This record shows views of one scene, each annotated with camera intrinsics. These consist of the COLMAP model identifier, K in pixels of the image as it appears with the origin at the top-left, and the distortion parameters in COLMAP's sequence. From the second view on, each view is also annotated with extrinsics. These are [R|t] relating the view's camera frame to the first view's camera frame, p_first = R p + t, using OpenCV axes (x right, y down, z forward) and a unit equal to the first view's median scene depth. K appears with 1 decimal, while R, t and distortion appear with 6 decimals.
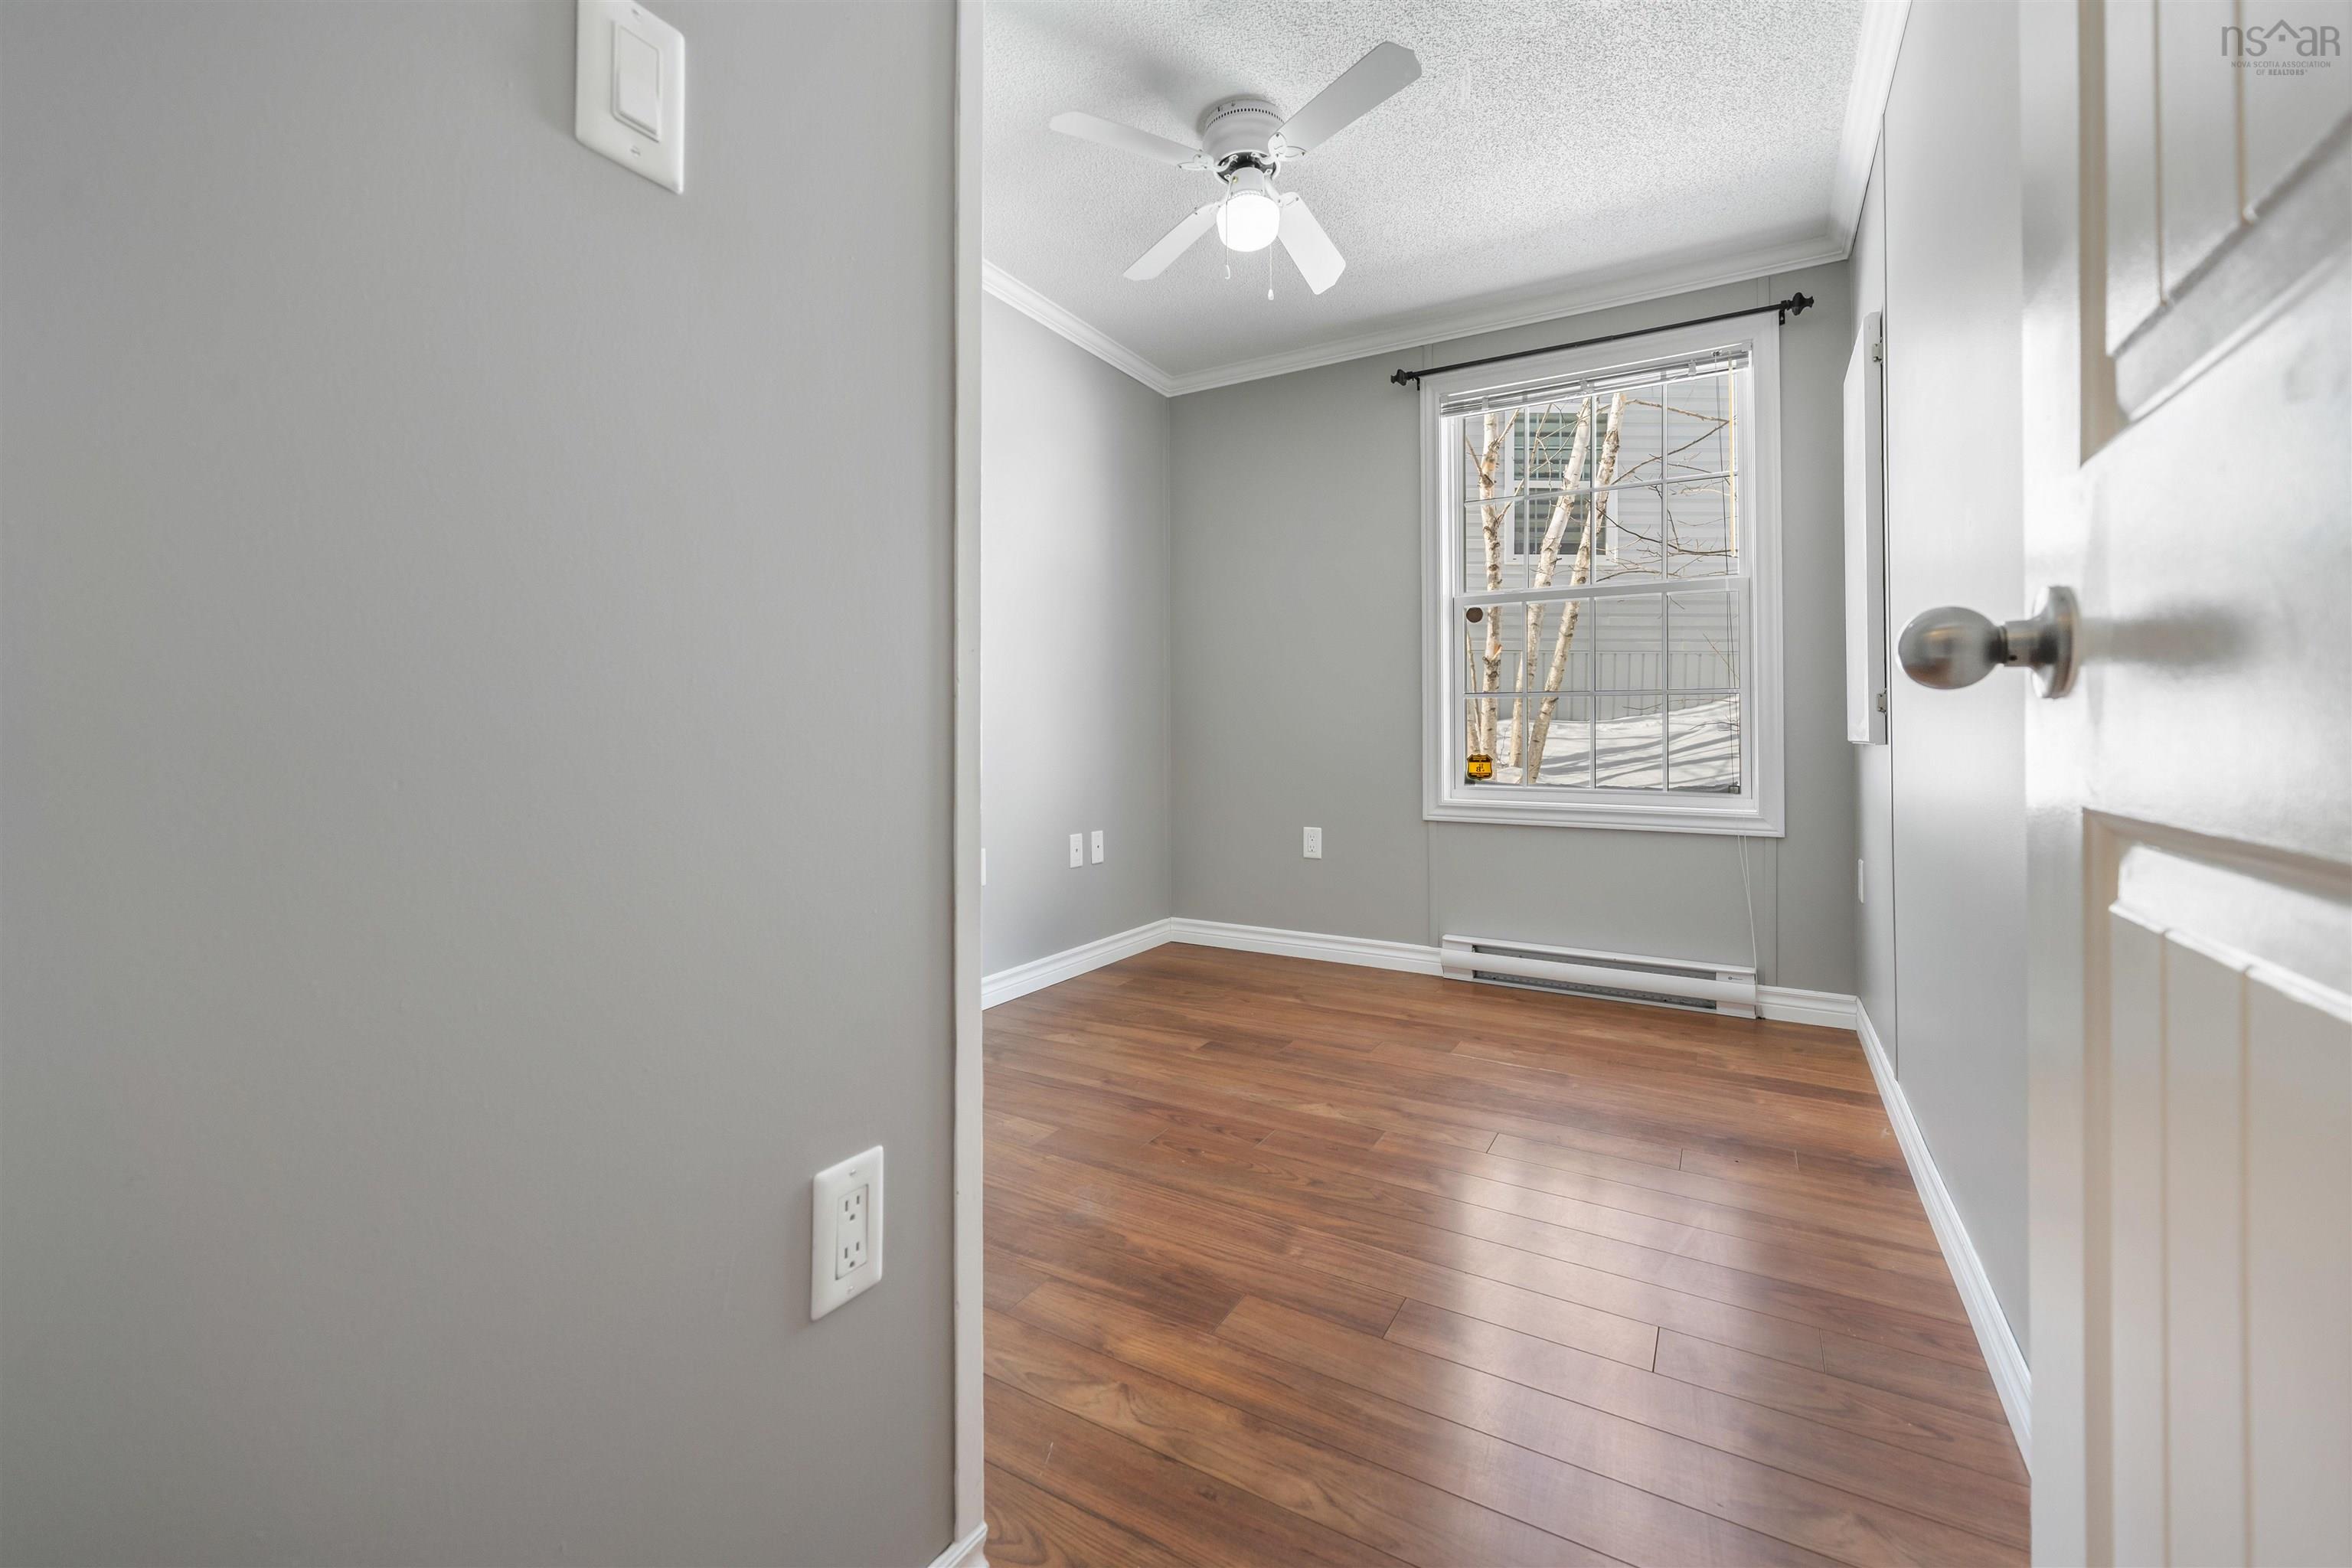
lens RADIAL K [[971.9, 0, 1171.4], [0, 971.9, 724.5], [0, 0, 1]] dist [0.000212, 0.000014]
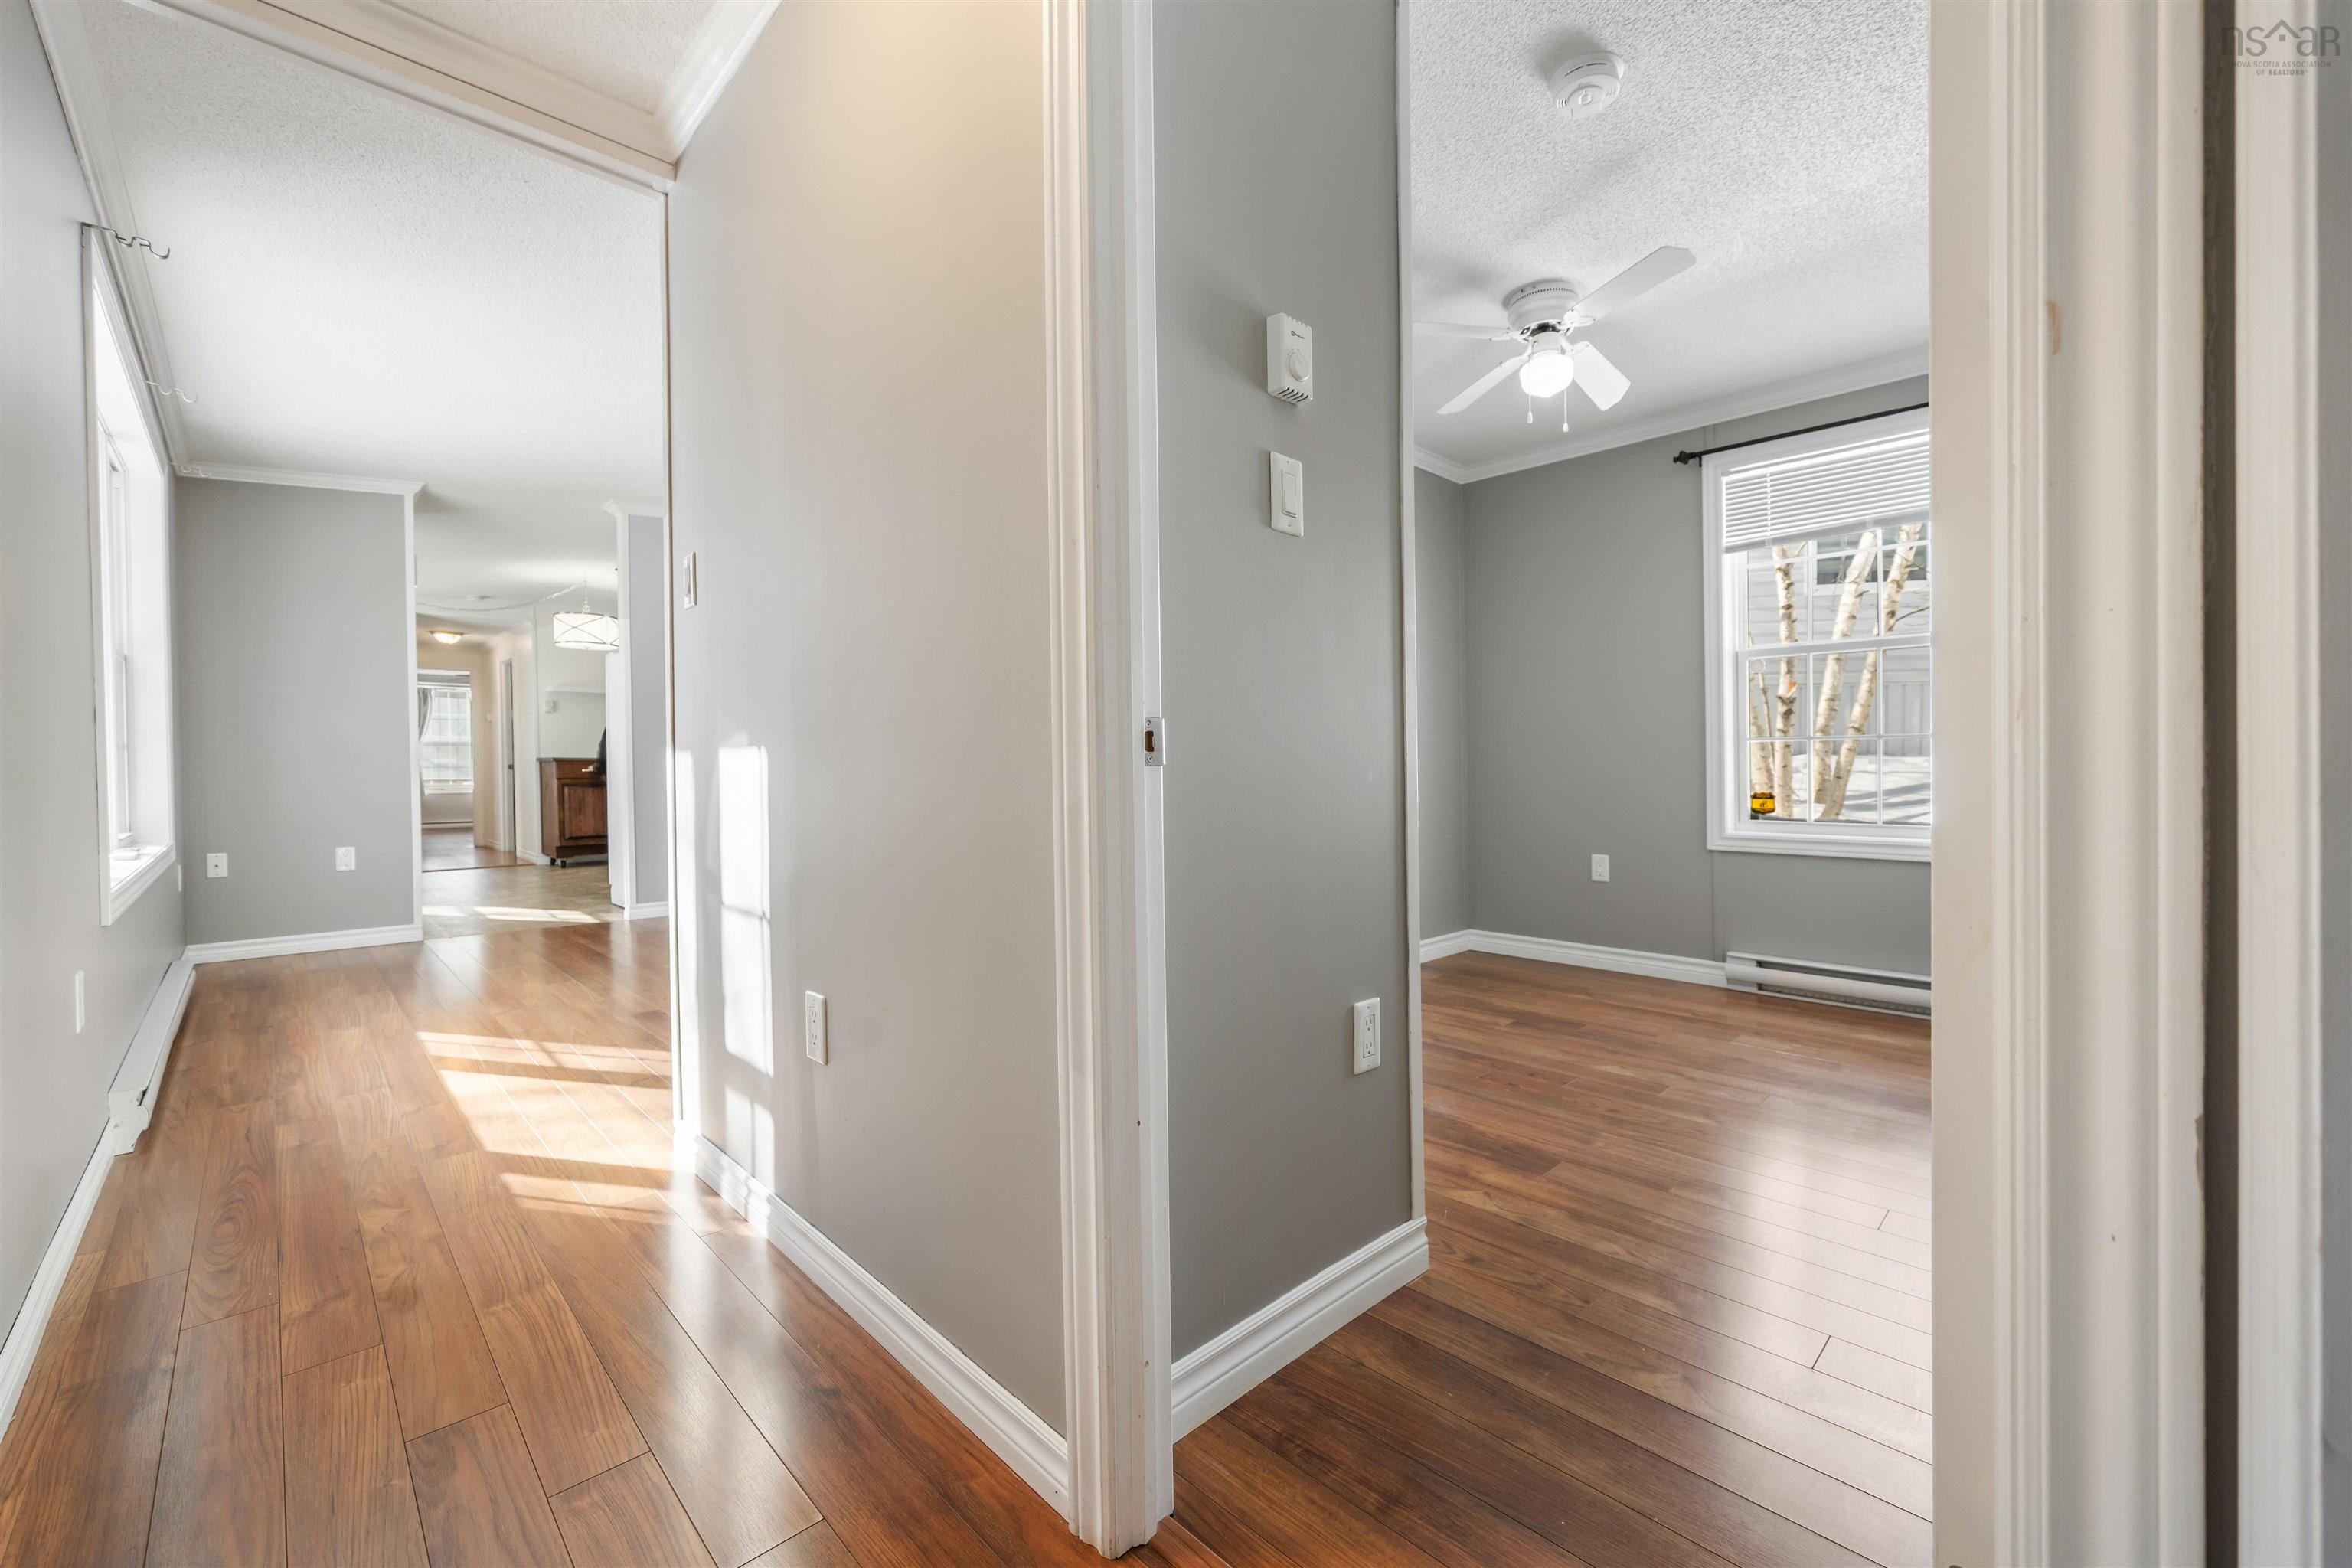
lens RADIAL K [[942.6, 0, 1167.1], [0, 942.6, 768.8], [0, 0, 1]] dist [0.001278, 0.000009]
pose [[0.962299, -0.007940, -0.271879, -0.068158], [0.010212, 0.999924, 0.006945, -0.014223], [0.271803, -0.009460, 0.962306, -0.330652]]
